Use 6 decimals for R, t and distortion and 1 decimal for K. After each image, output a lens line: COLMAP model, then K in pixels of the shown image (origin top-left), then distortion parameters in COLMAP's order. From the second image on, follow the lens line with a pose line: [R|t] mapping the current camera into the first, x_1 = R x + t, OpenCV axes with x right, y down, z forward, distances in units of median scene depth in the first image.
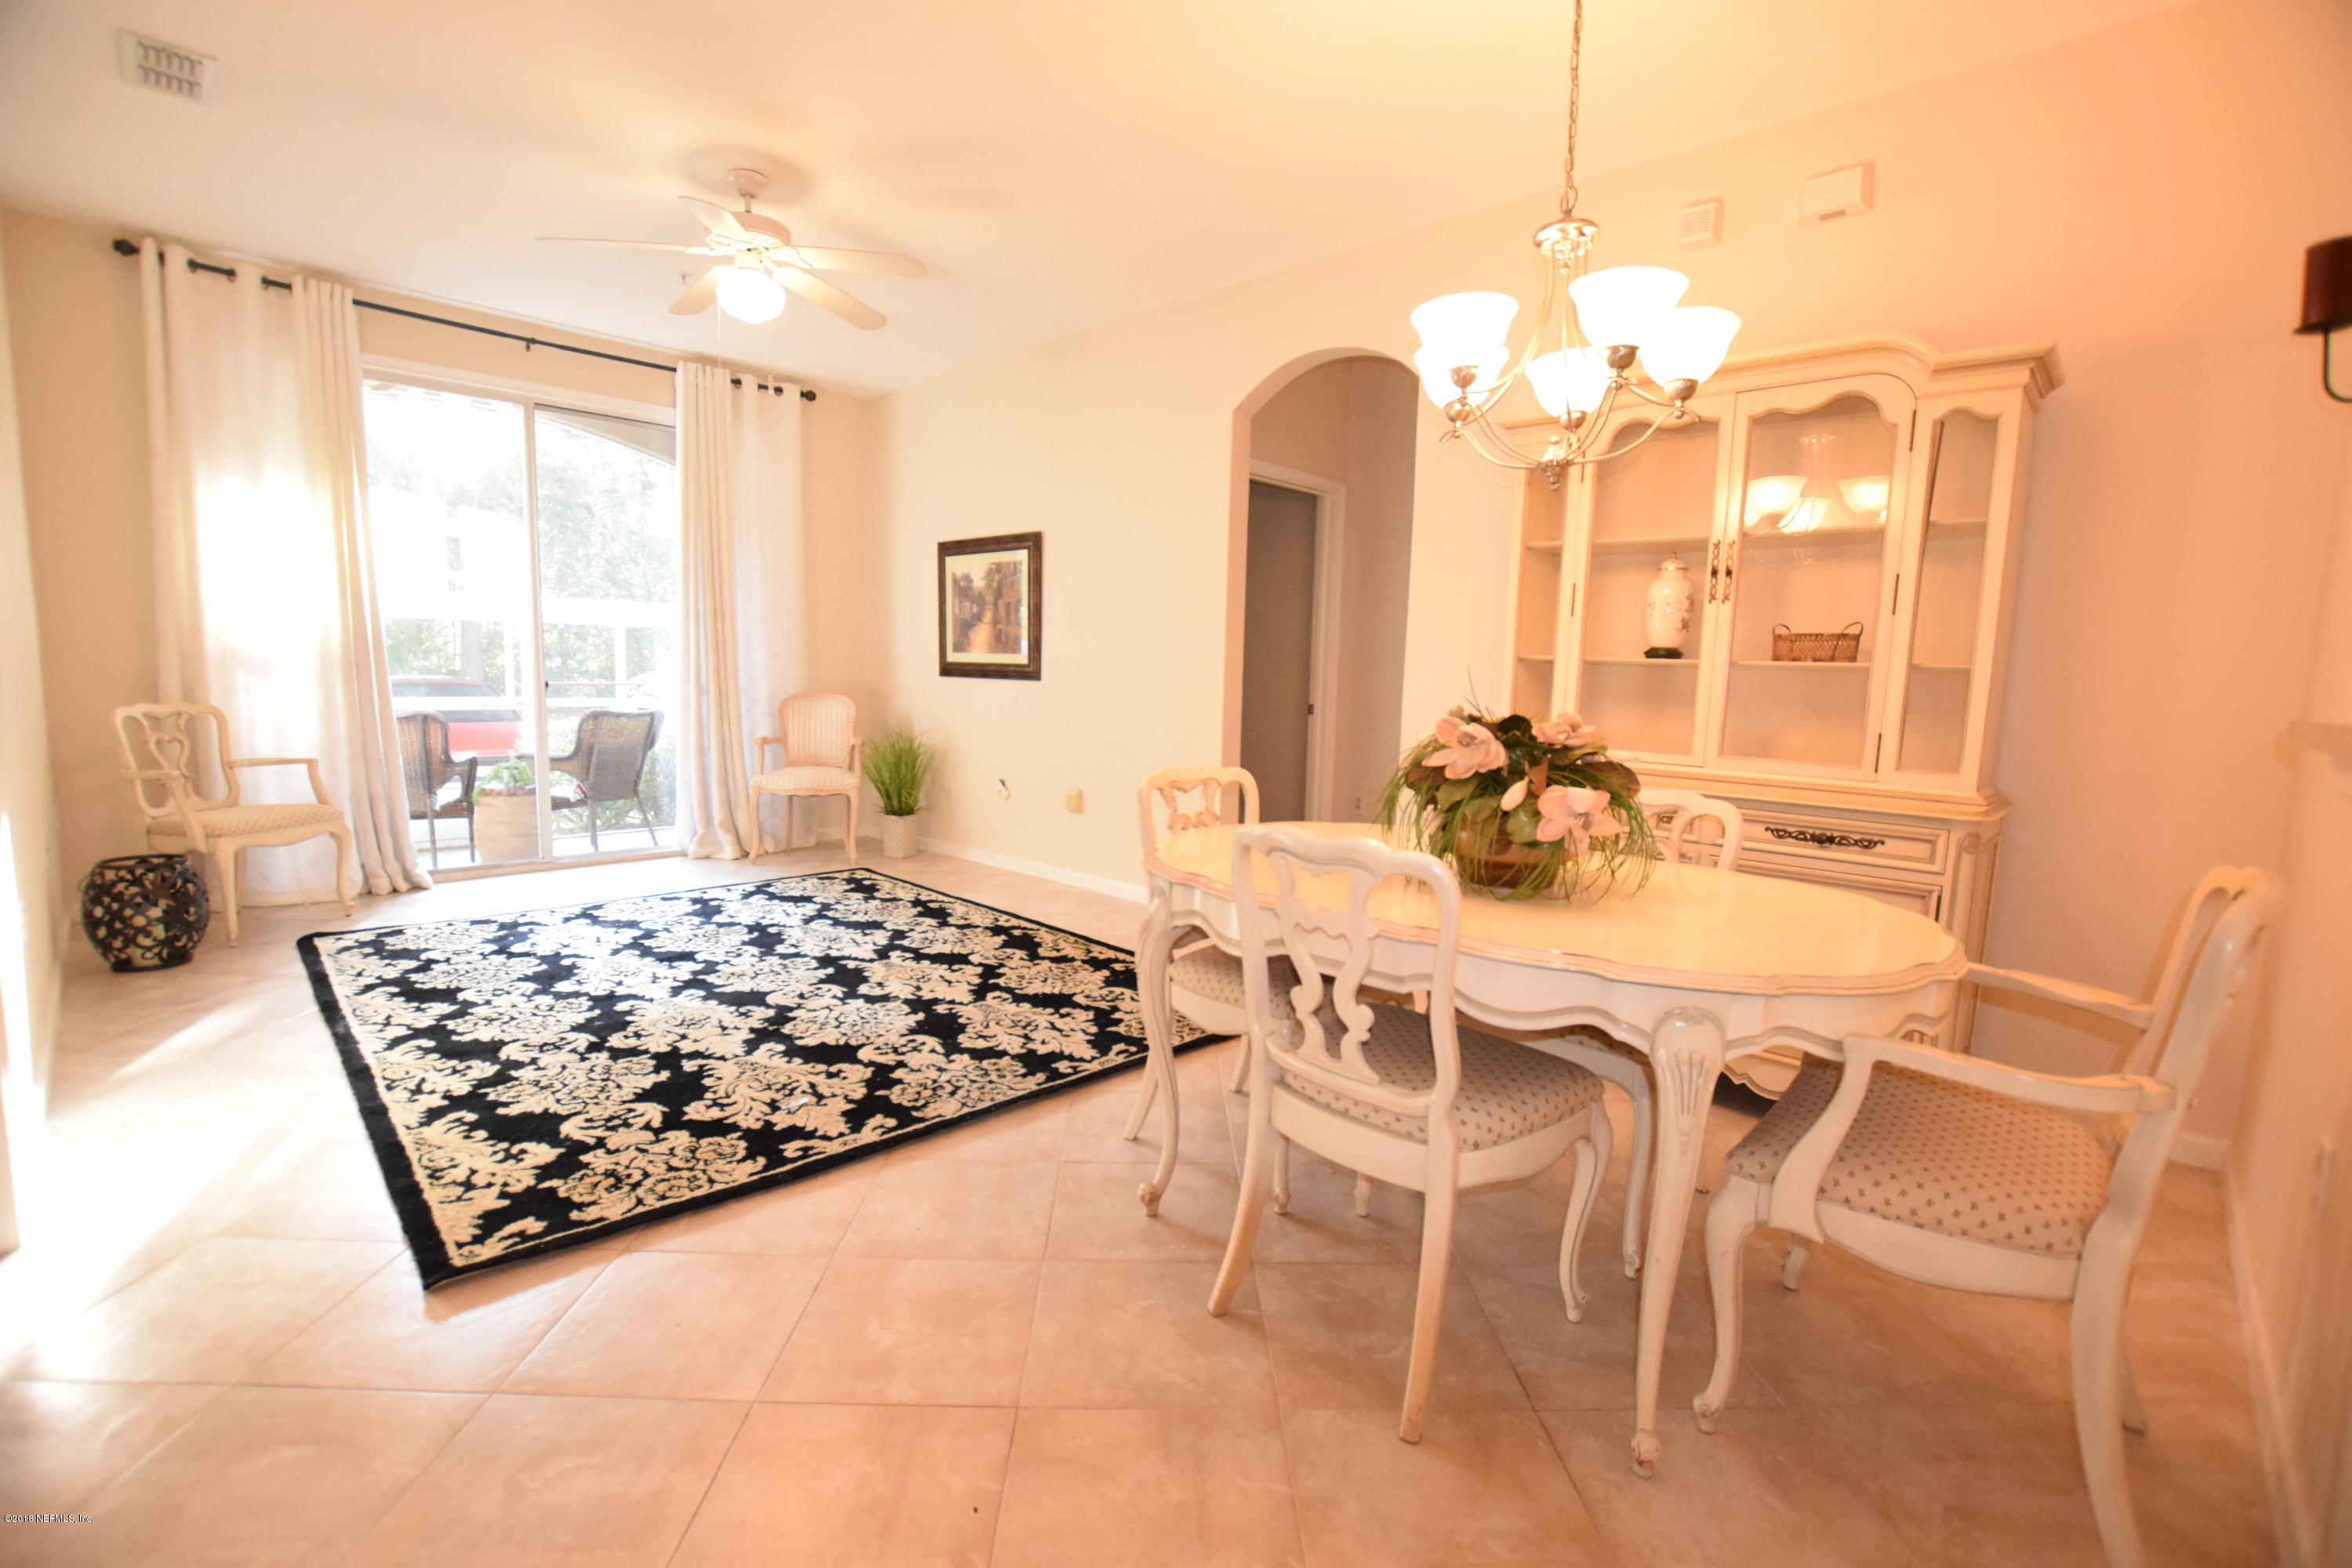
lens RADIAL K [[1028.9, 0, 1183.3], [0, 1028.9, 790.5], [0, 0, 1]] dist [-0.026021, 0.000642]
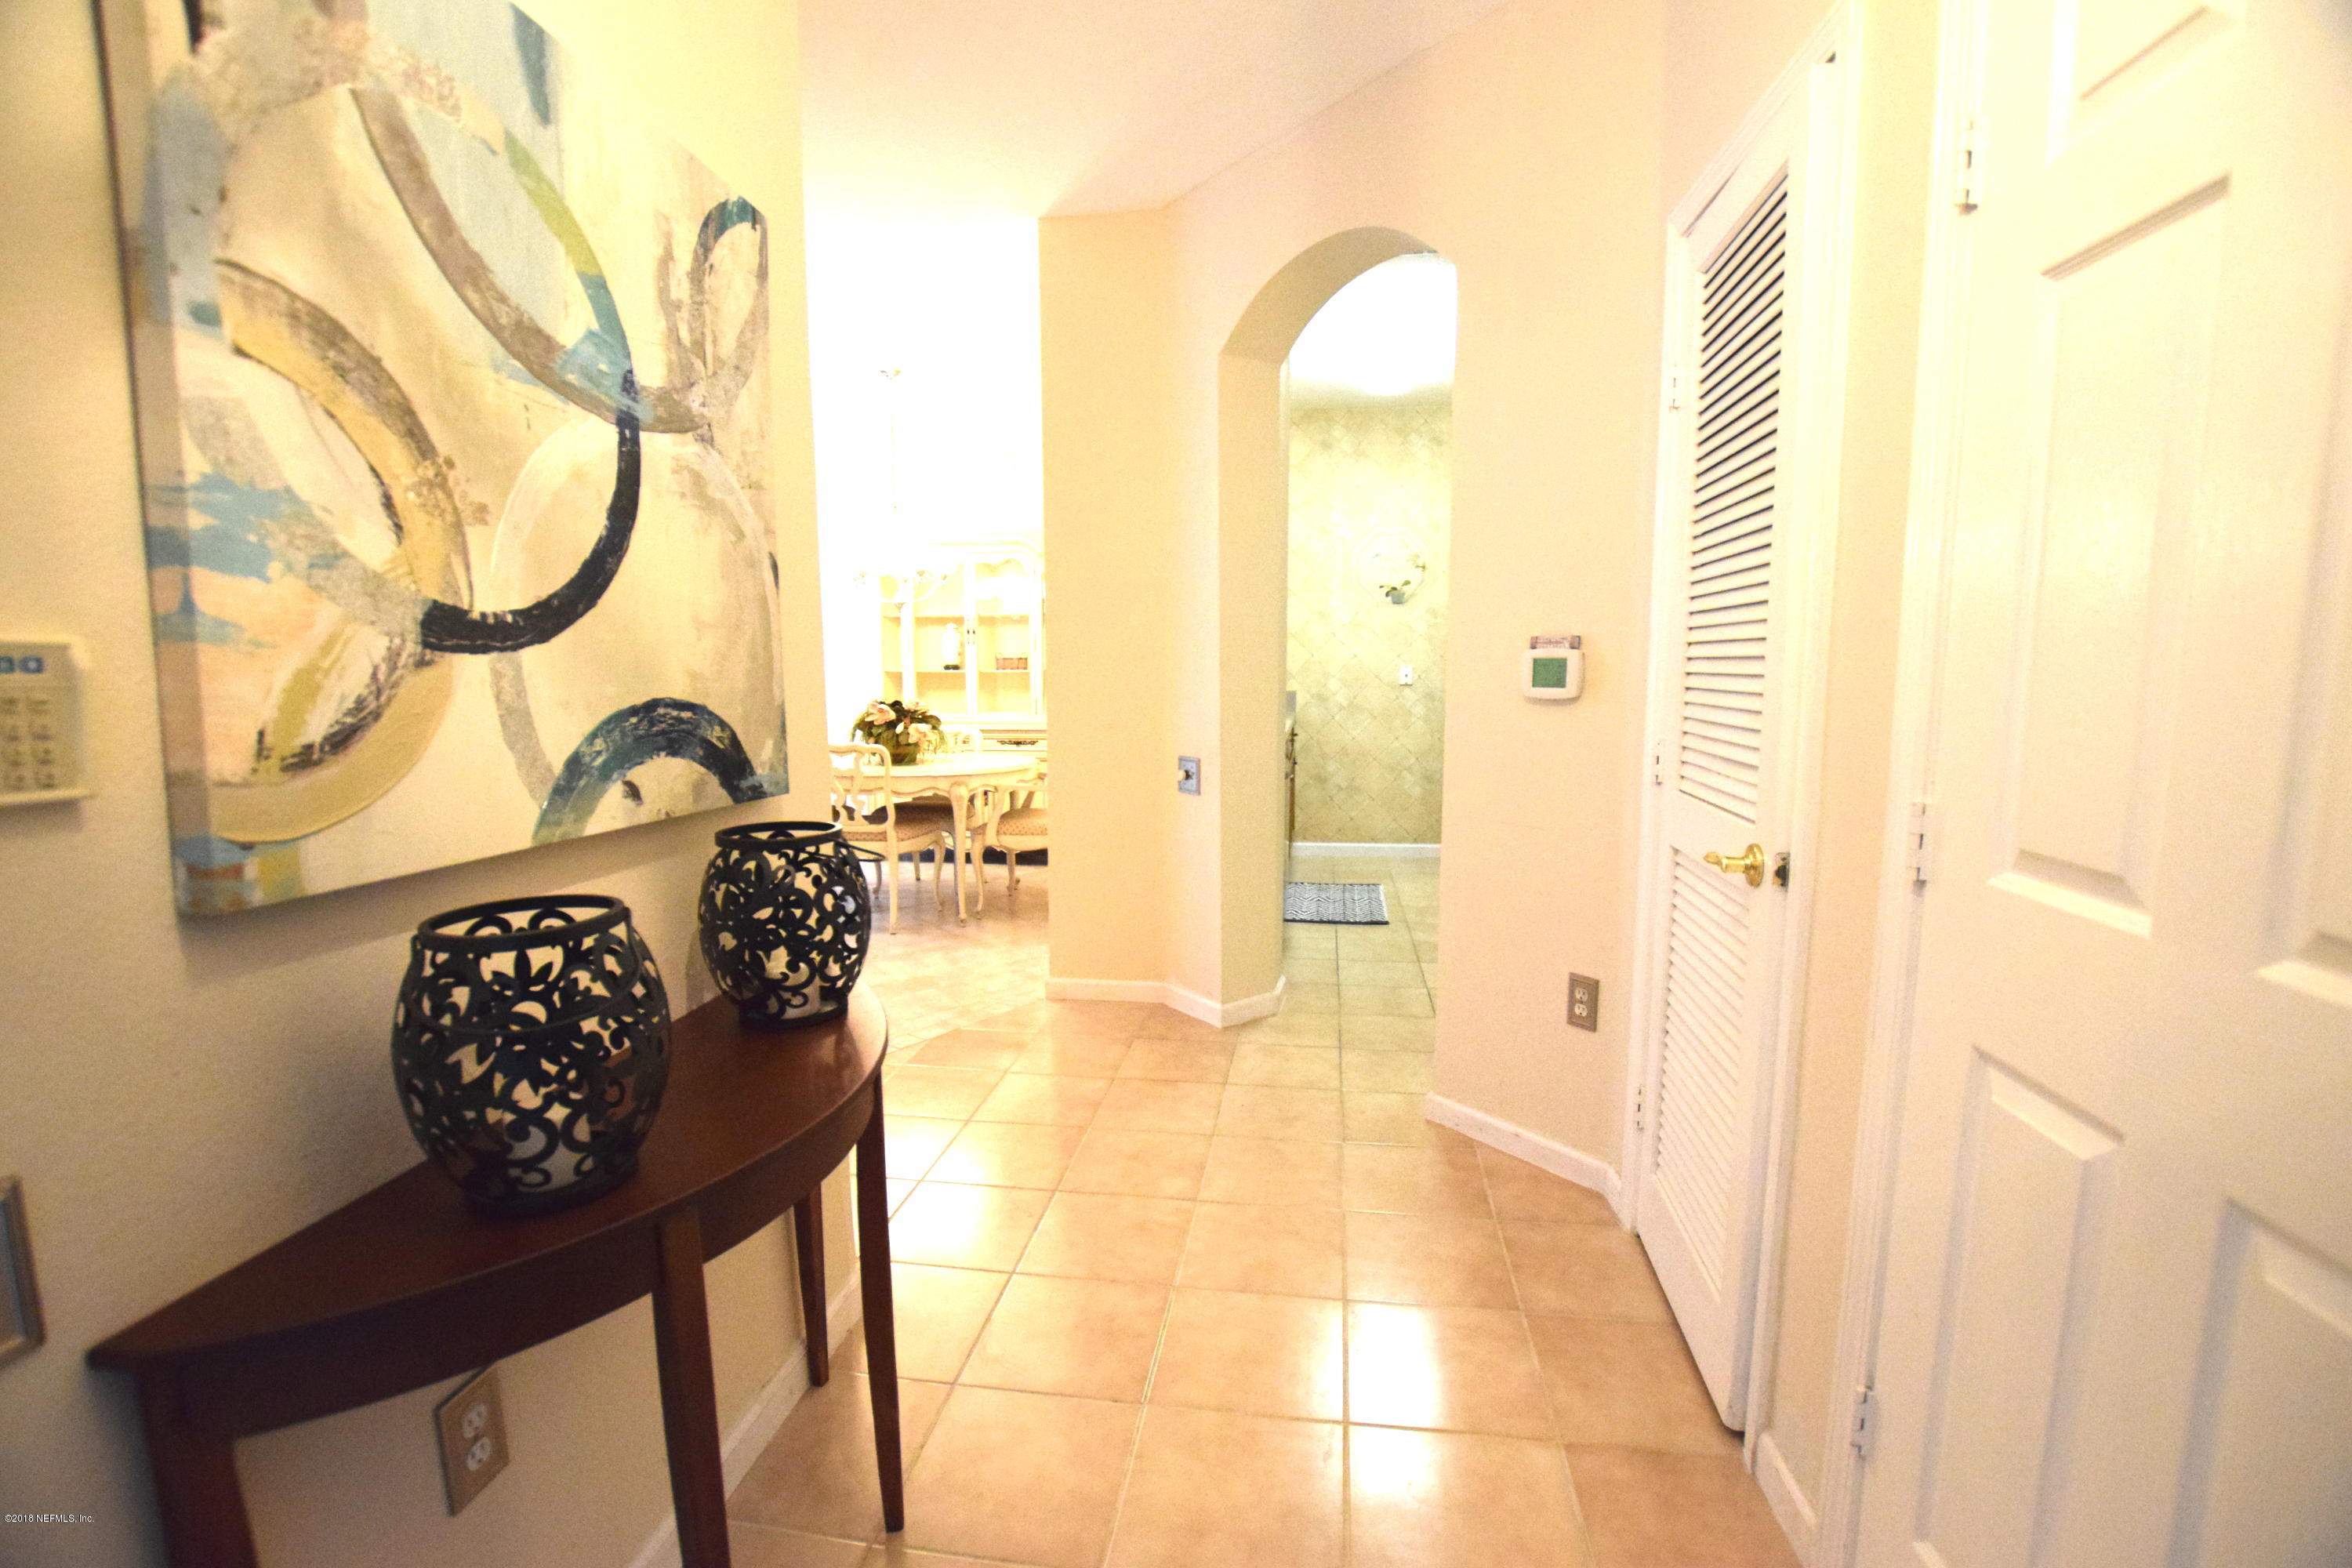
lens RADIAL K [[1028.9, 0, 1167.3], [0, 1028.9, 786.2], [0, 0, 1]] dist [-0.026021, 0.000642]
pose [[0.818280, -0.104038, 0.565326, -0.677425], [0.097517, 0.994354, 0.041842, 0.113428], [-0.566487, 0.020891, 0.823806, -1.715342]]
